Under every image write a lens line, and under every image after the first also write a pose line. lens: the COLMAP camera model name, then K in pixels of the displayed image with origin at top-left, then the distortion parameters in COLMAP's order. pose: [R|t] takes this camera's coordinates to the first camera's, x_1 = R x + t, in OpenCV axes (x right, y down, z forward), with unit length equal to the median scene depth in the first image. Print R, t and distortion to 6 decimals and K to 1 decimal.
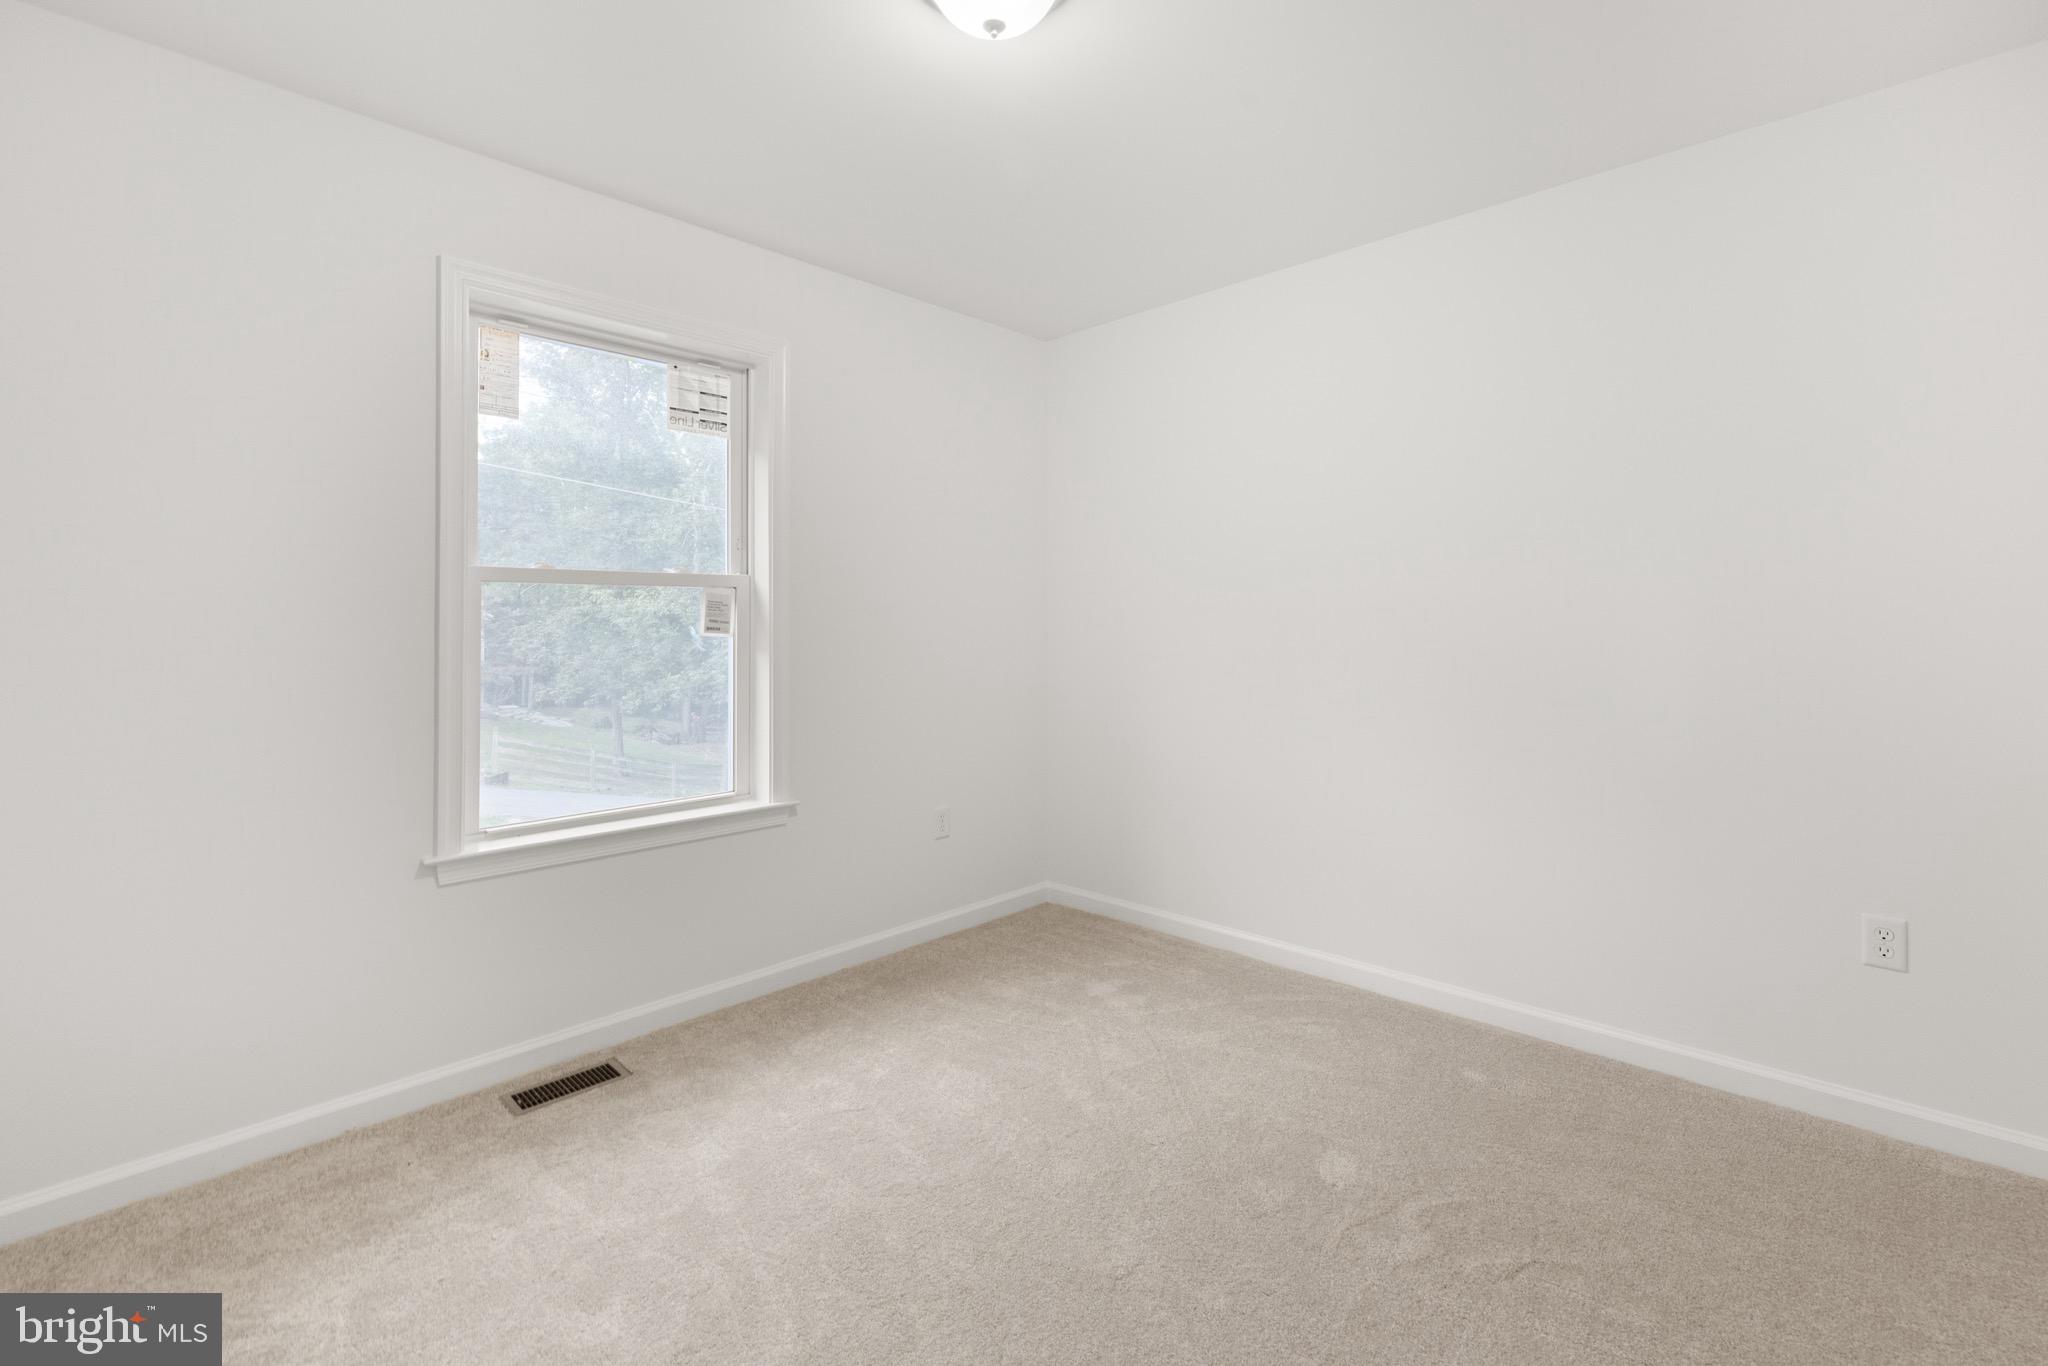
lens RADIAL K [[935.7, 0, 1031.4], [0, 935.7, 633.4], [0, 0, 1]] dist [0.000113, -0.000025]
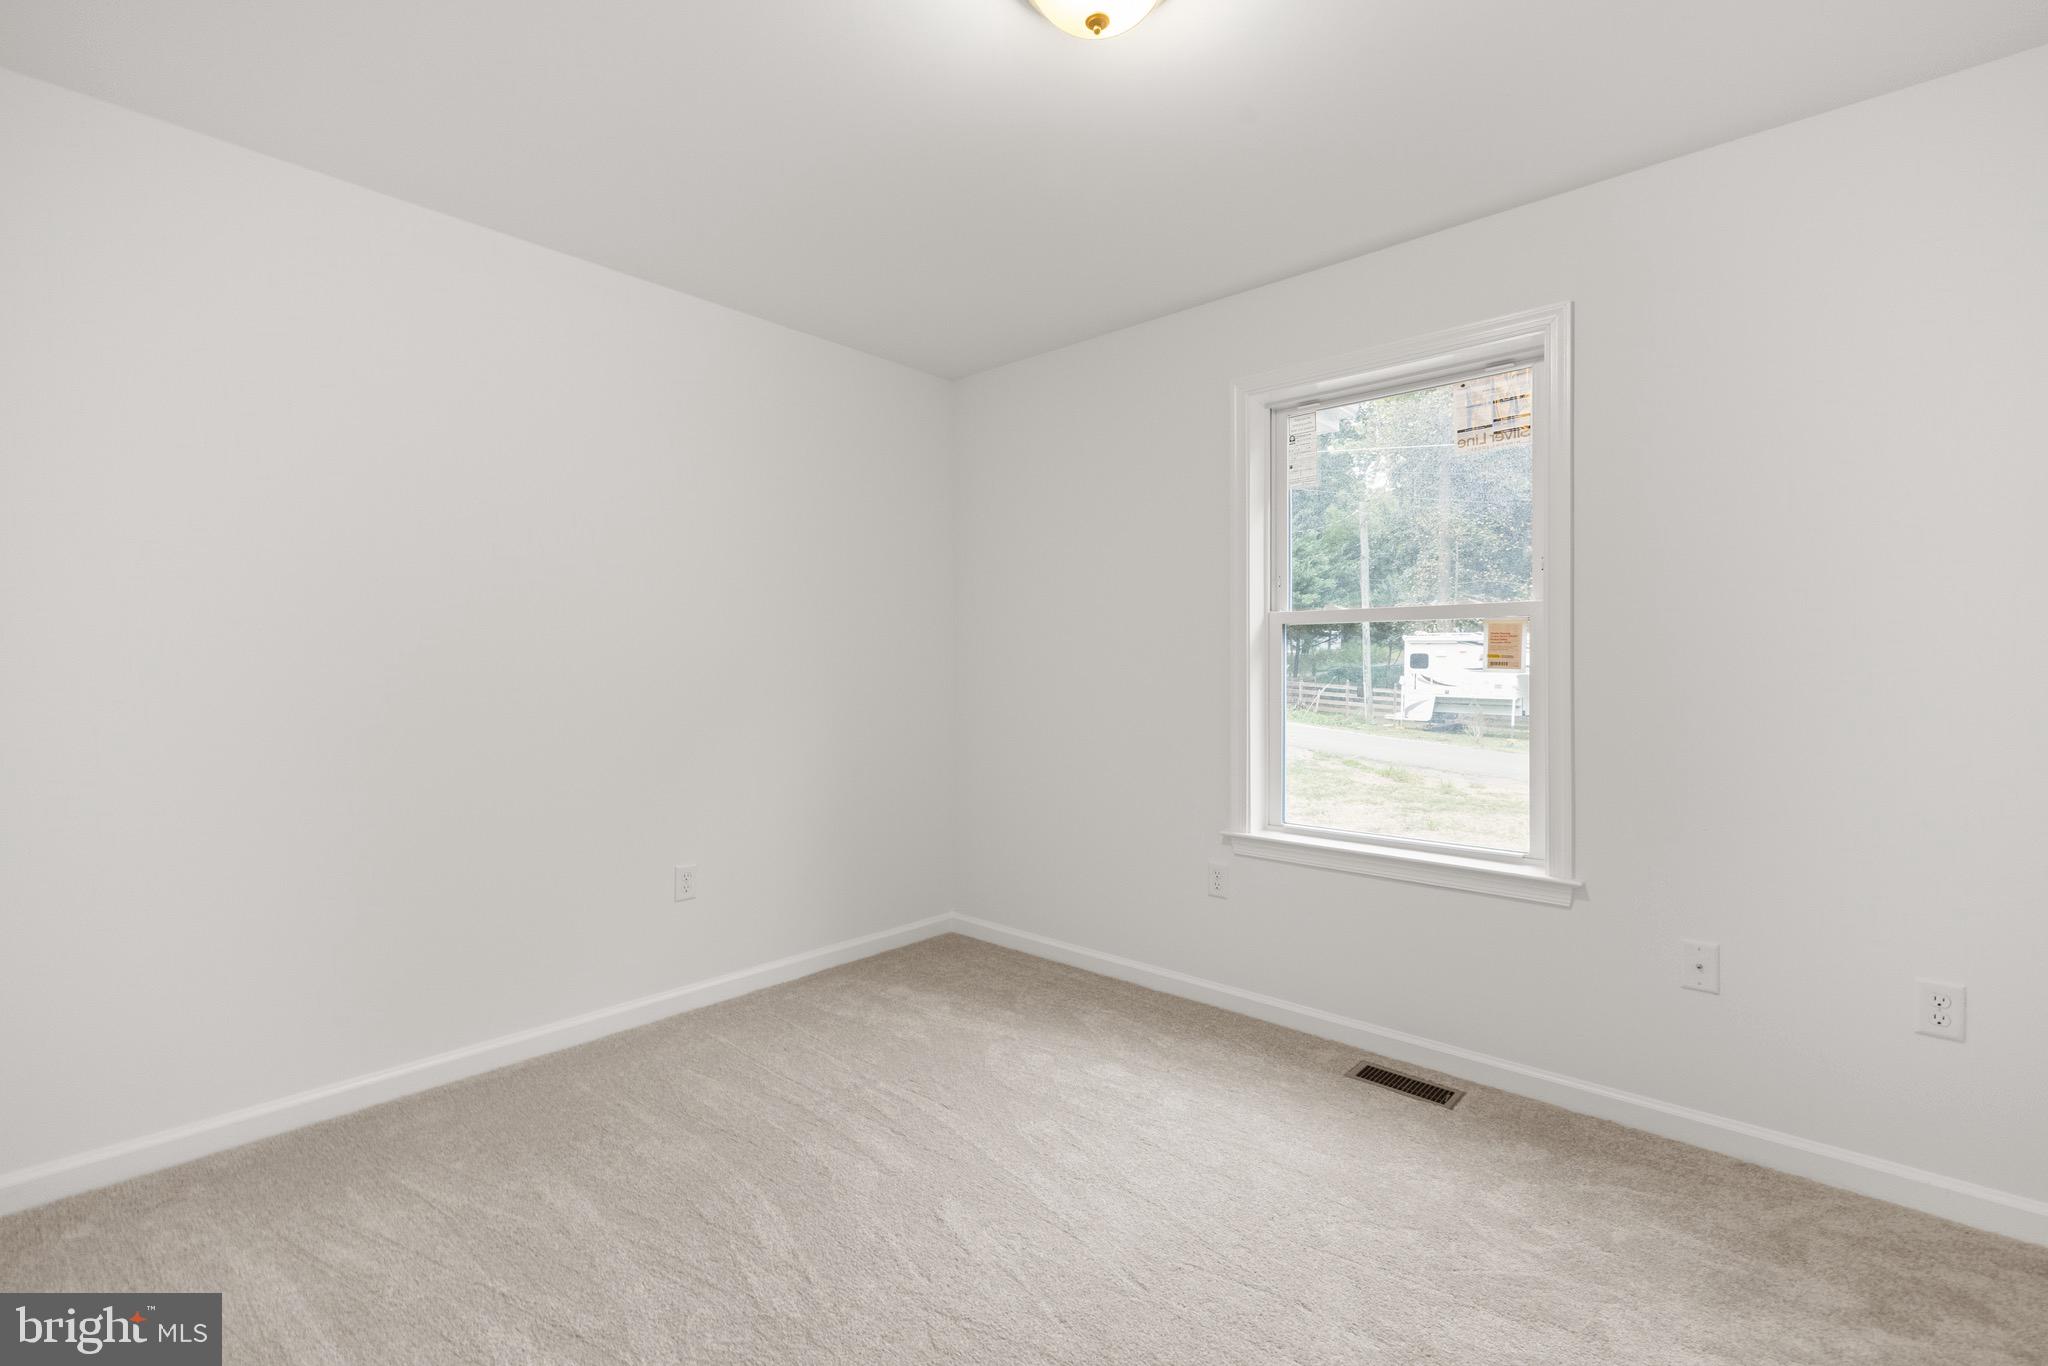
lens RADIAL K [[883.8, 0, 1024.0], [0, 883.8, 683.0], [0, 0, 1]] dist [0.000736, -0.000110]
pose [[0.026116, 0.027914, -0.999269, 0.498158], [-0.001893, 0.999610, 0.027874, -0.009024], [0.999657, 0.001164, 0.026159, 0.526525]]
